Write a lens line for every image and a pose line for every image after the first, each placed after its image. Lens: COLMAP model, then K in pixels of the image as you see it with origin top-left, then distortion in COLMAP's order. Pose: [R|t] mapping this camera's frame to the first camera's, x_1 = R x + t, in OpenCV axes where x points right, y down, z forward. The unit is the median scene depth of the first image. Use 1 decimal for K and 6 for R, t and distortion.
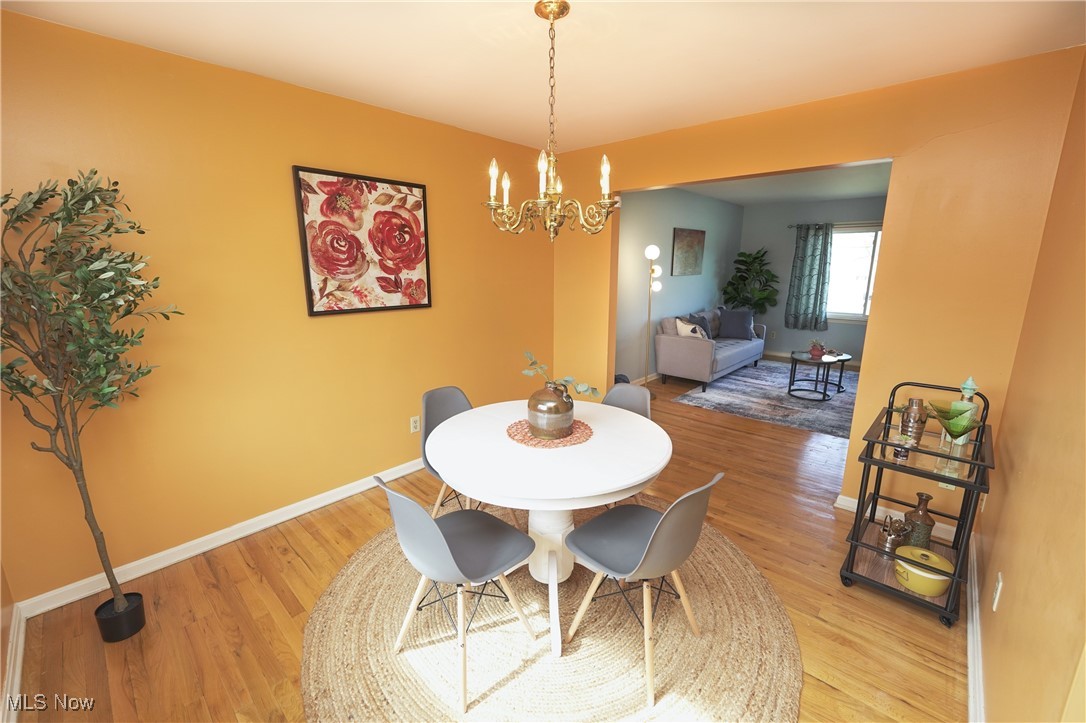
lens RADIAL K [[442.8, 0, 534.0], [0, 442.8, 364.0], [0, 0, 1]] dist [-0.008083, -0.001068]
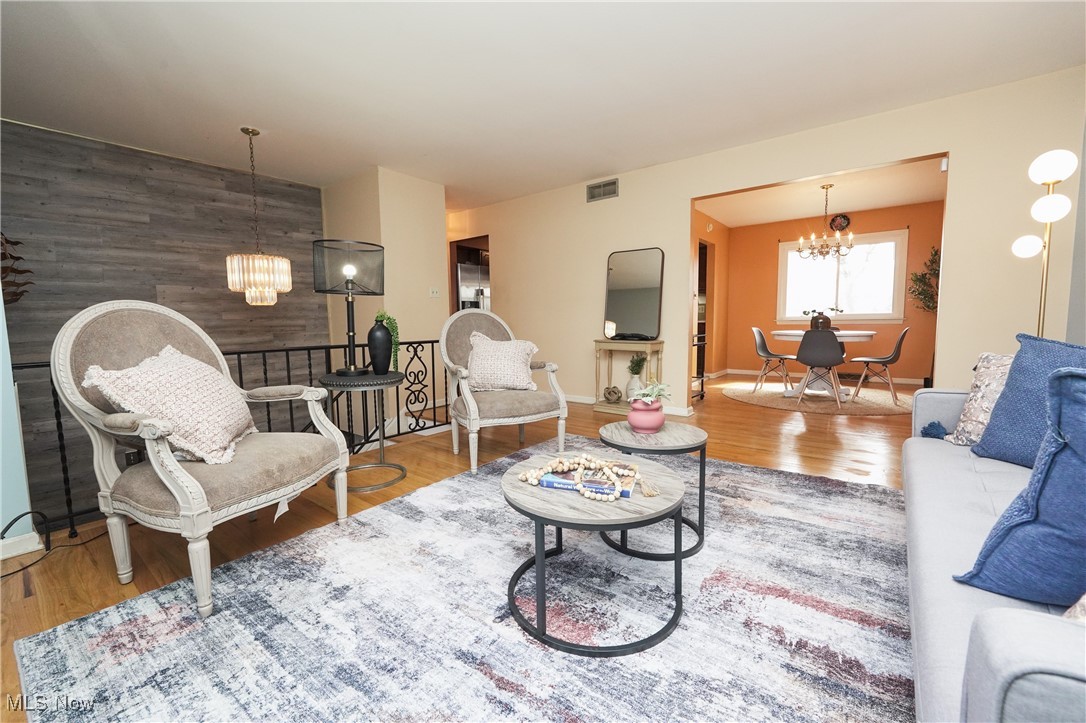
lens RADIAL K [[442.8, 0, 541.2], [0, 442.8, 364.9], [0, 0, 1]] dist [-0.008083, -0.001068]
pose [[-0.995096, 0.029500, -0.094409, 0.683050], [-0.002166, 0.947758, 0.318984, -0.169680], [0.098887, 0.317624, -0.943046, 1.188008]]
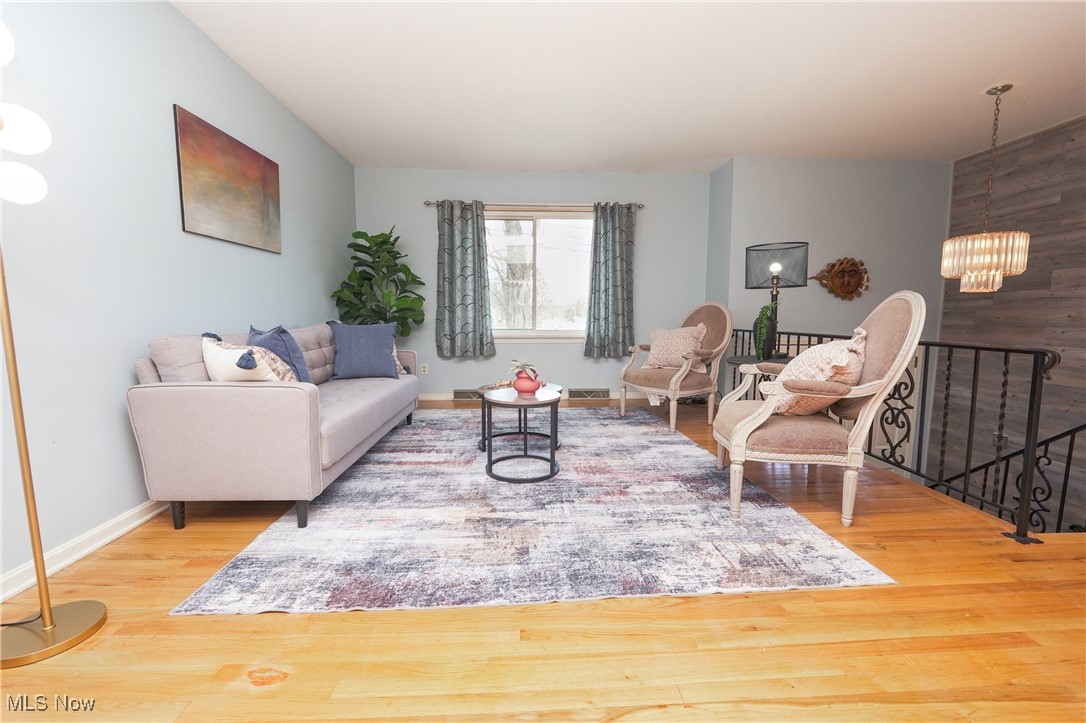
lens RADIAL K [[442.8, 0, 545.4], [0, 442.8, 361.5], [0, 0, 1]] dist [-0.008083, -0.001068]
pose [[0.685120, -0.068794, 0.725175, 0.251086], [0.155638, 0.986366, -0.053469, -0.019082], [-0.711609, 0.149497, 0.686486, 0.554235]]
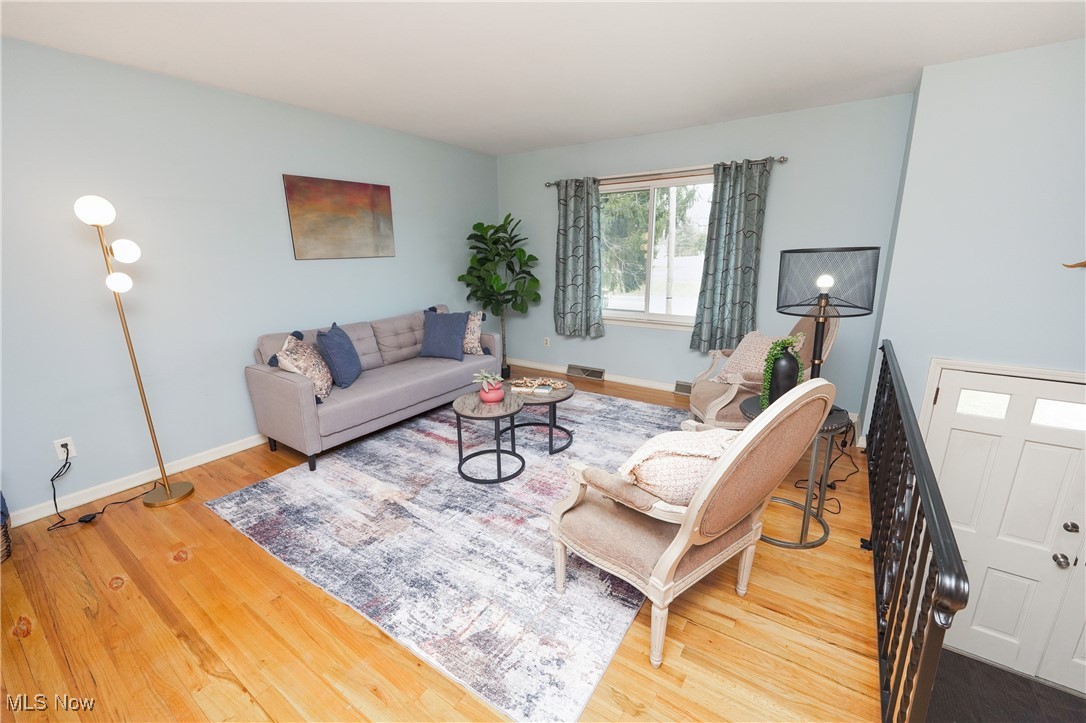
lens RADIAL K [[442.8, 0, 543.8], [0, 442.8, 364.3], [0, 0, 1]] dist [-0.008083, -0.001068]
pose [[0.986571, -0.045850, 0.156765, 0.553770], [0.041061, 0.998590, 0.033654, -0.070928], [-0.158087, -0.026765, 0.987062, 0.390164]]
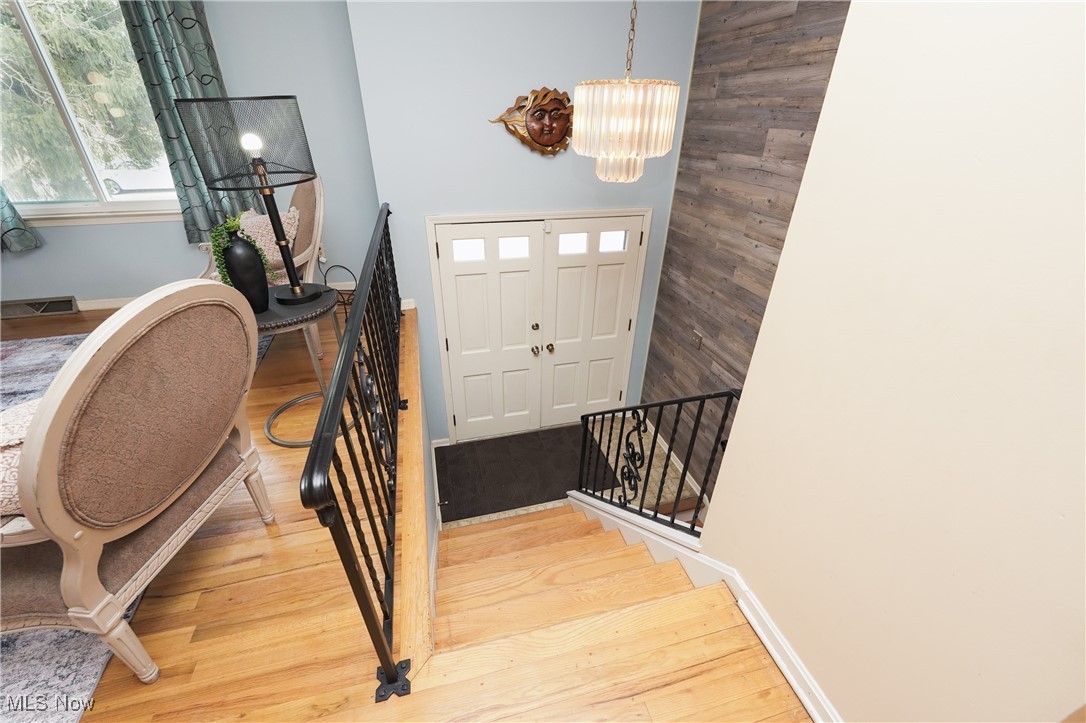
lens RADIAL K [[442.8, 0, 544.1], [0, 442.8, 363.0], [0, 0, 1]] dist [-0.008083, -0.001068]
pose [[0.520353, -0.413403, 0.747215, 0.658688], [0.169963, 0.907640, 0.383799, -0.062779], [-0.836866, -0.072712, 0.542557, 0.378498]]
